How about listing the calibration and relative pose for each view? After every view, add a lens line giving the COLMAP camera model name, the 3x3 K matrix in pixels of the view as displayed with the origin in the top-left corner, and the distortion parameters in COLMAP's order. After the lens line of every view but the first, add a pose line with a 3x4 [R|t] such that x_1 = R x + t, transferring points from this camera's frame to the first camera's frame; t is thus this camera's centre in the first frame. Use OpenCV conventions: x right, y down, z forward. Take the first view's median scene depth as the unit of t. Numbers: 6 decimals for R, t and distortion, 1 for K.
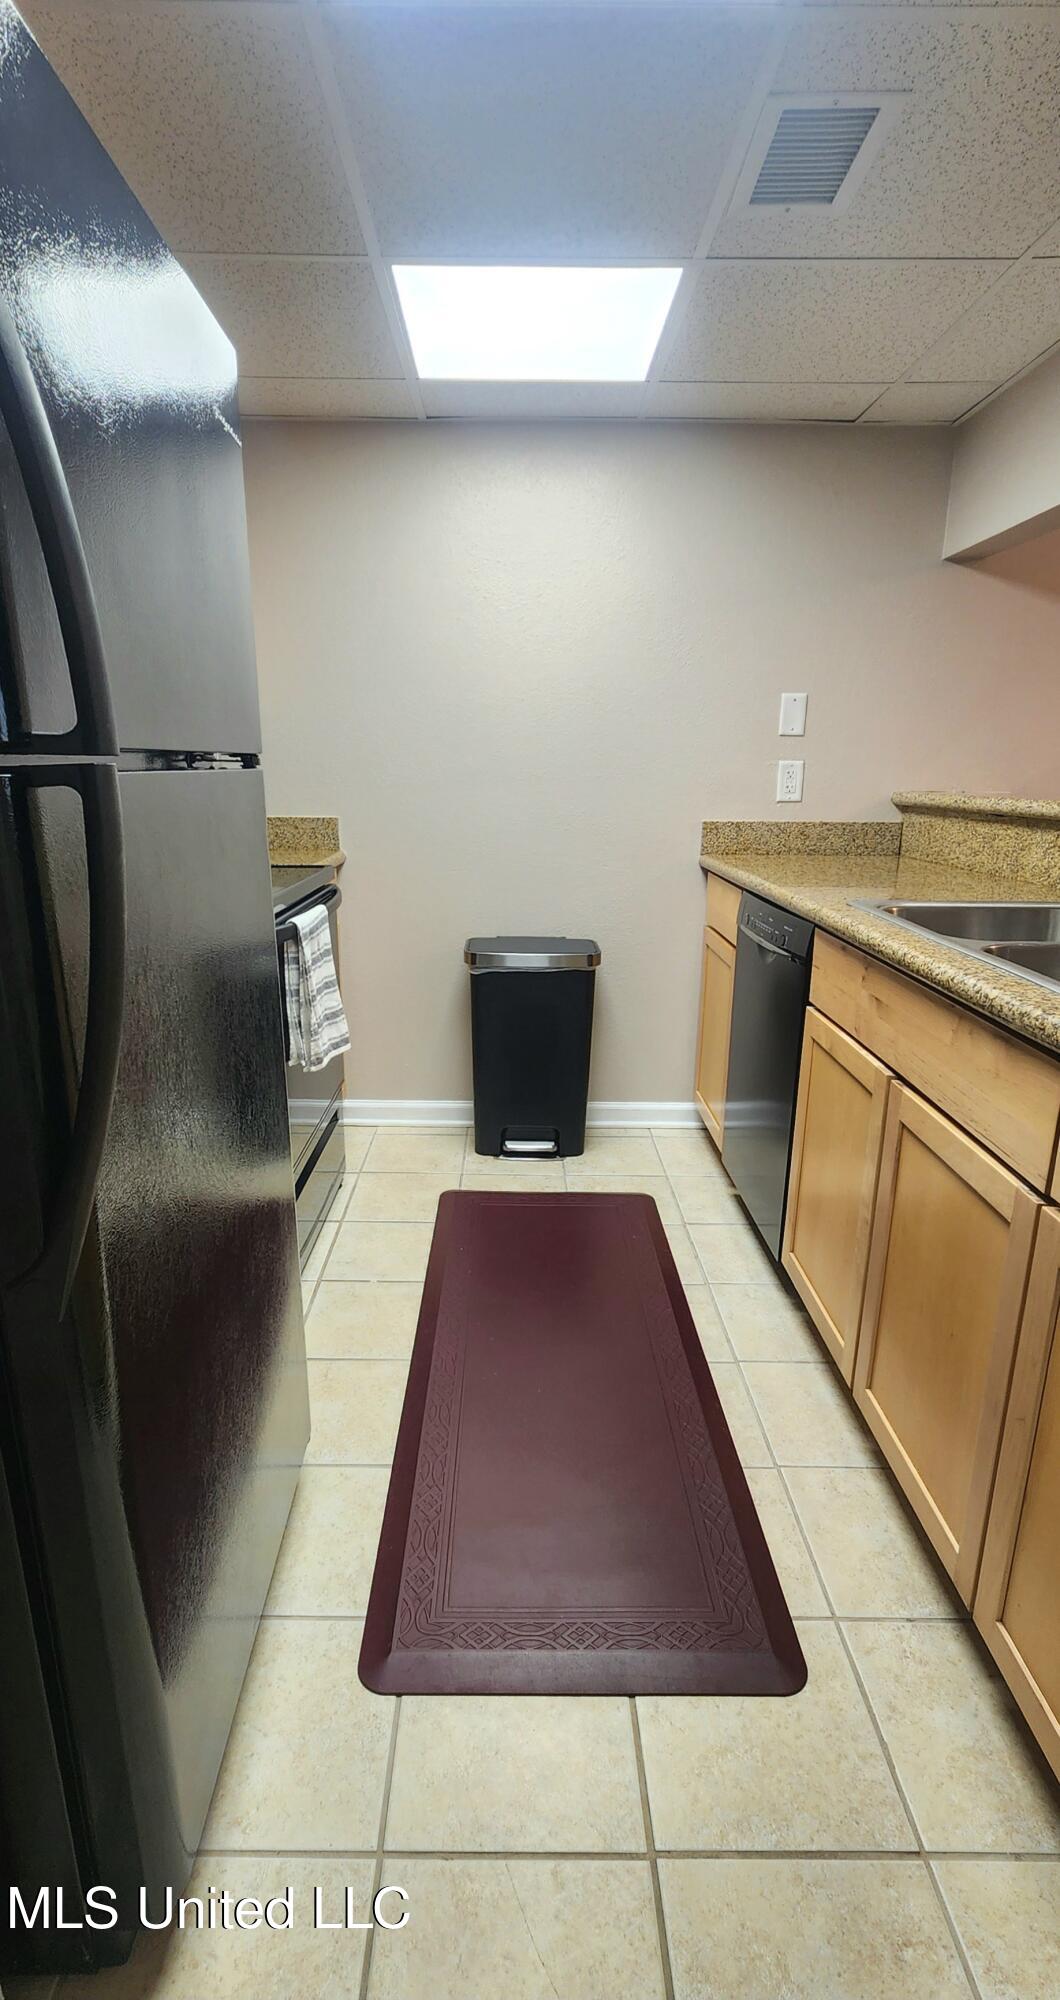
lens RADIAL K [[943.1, 0, 530.0], [0, 943.1, 1000.0], [0, 0, 1]] dist [0.000516, -0.000004]
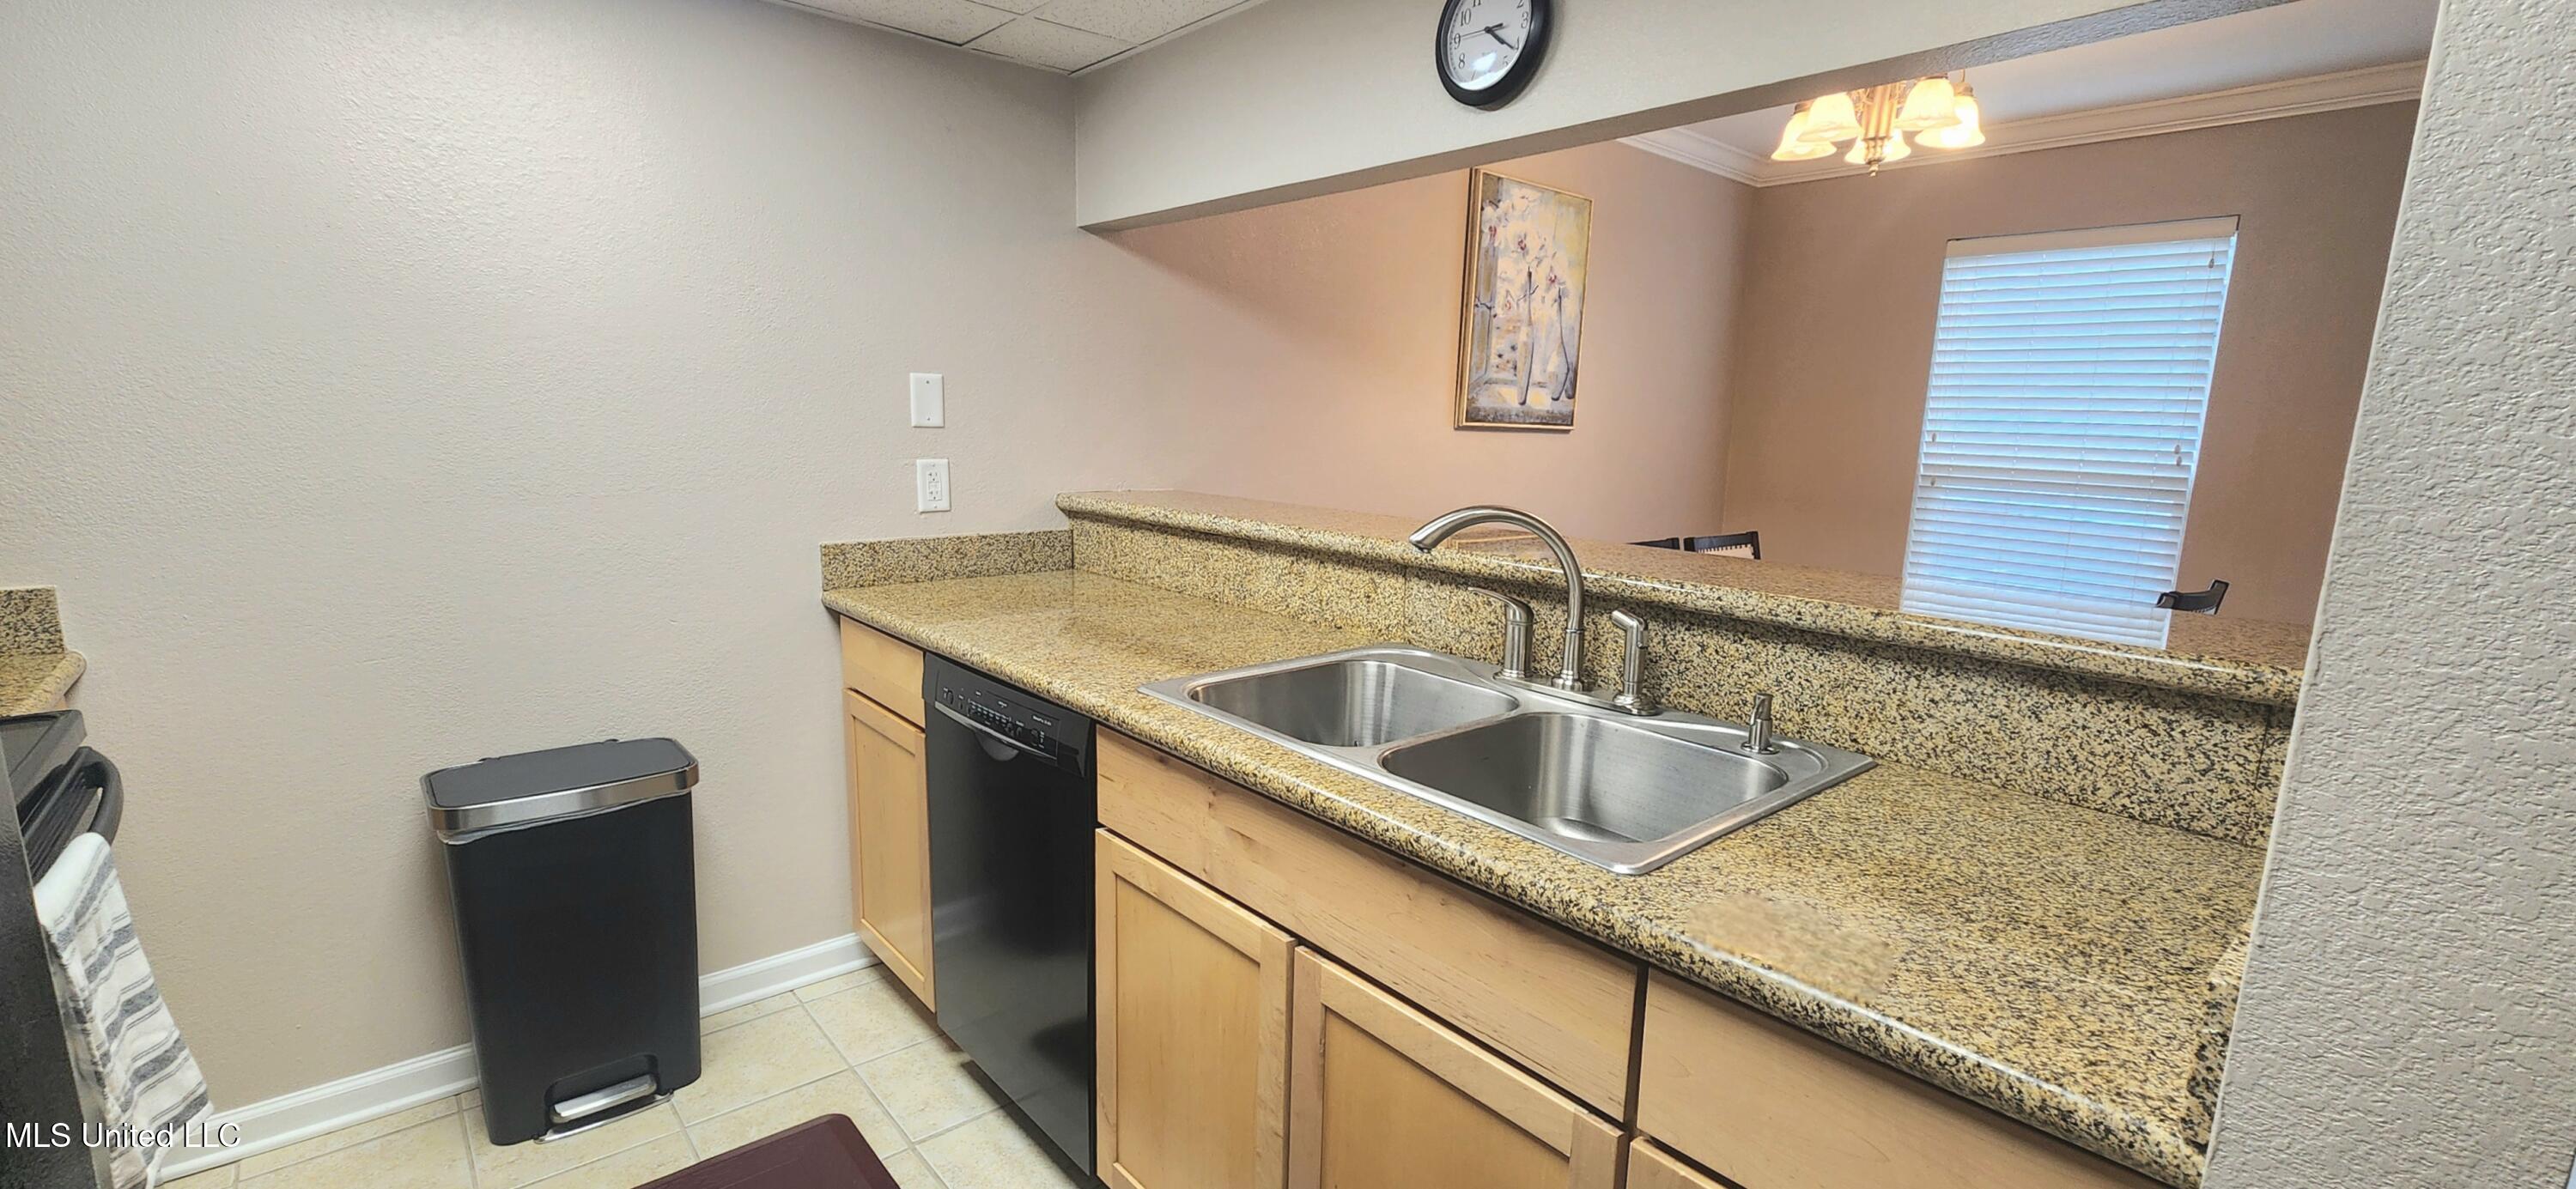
lens RADIAL K [[1065.1, 0, 1288.0], [0, 1065.1, 594.5], [0, 0, 1]] dist [-0.003294, -0.000080]
pose [[0.757198, -0.102862, 0.645036, -0.078638], [0.140373, 0.990075, -0.006897, -0.104150], [-0.637924, 0.095768, 0.764121, 0.173245]]
